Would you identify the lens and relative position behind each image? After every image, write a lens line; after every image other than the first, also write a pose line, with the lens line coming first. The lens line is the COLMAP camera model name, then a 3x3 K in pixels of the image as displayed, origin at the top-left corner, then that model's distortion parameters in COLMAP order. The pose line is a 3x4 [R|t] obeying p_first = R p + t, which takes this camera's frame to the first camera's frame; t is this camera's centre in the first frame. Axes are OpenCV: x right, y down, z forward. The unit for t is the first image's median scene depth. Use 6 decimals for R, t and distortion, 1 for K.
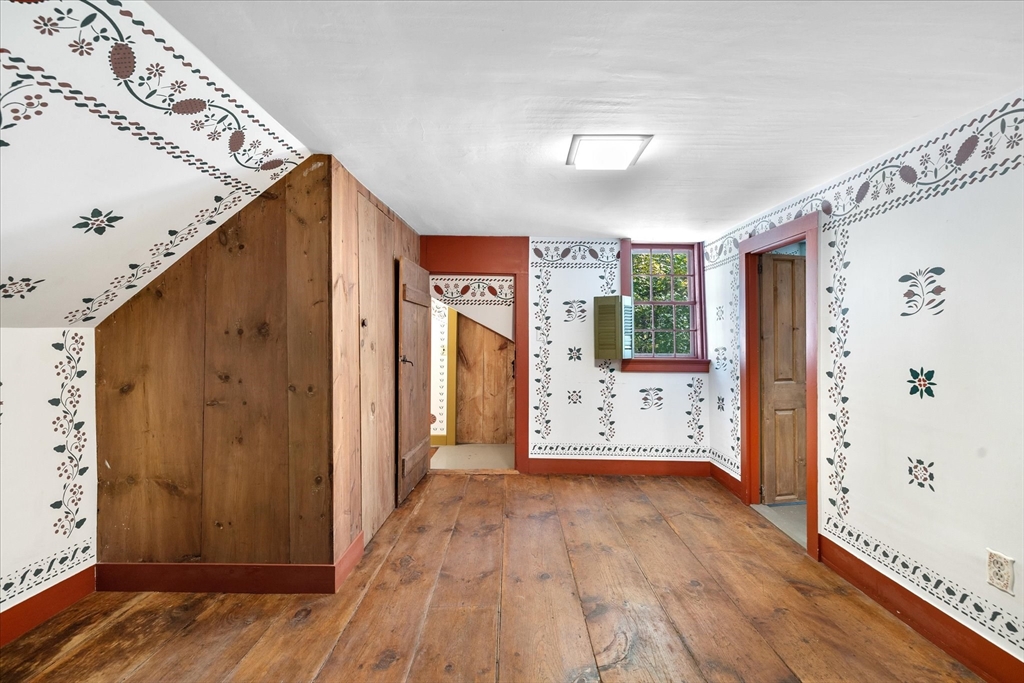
lens RADIAL K [[430.8, 0, 511.8], [0, 430.8, 338.7], [0, 0, 1]] dist [0.002276, 0.000414]
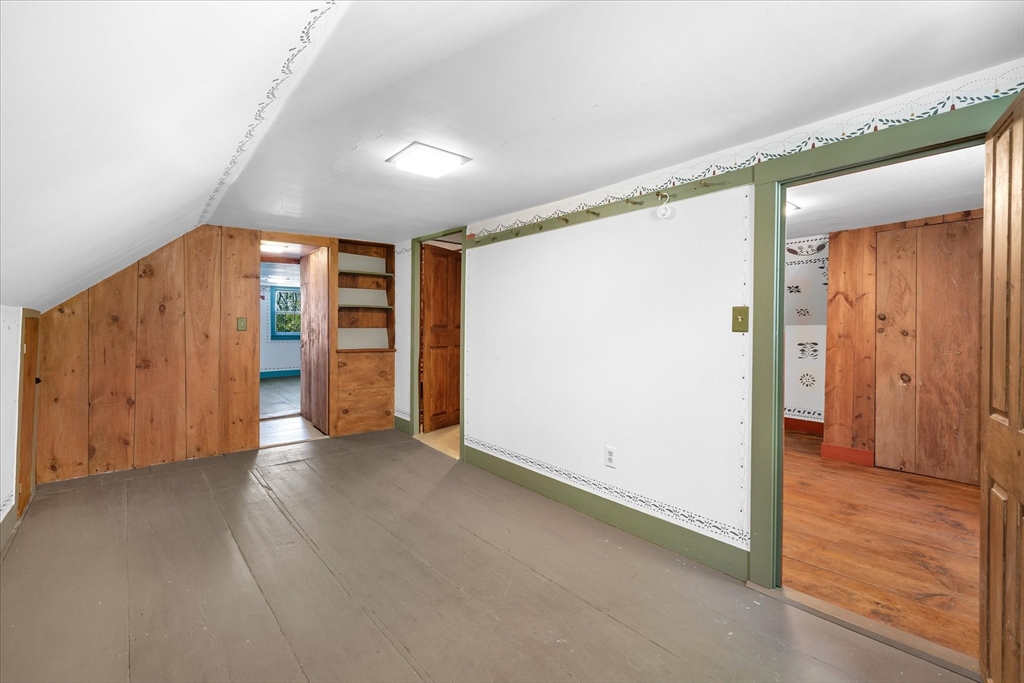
lens RADIAL K [[430.8, 0, 511.8], [0, 430.8, 338.7], [0, 0, 1]] dist [0.002276, 0.000414]
pose [[-0.750686, 0.013710, -0.660516, 1.473728], [0.000889, 0.999805, 0.019742, 0.007058], [0.660658, 0.014233, -0.750552, 1.157784]]
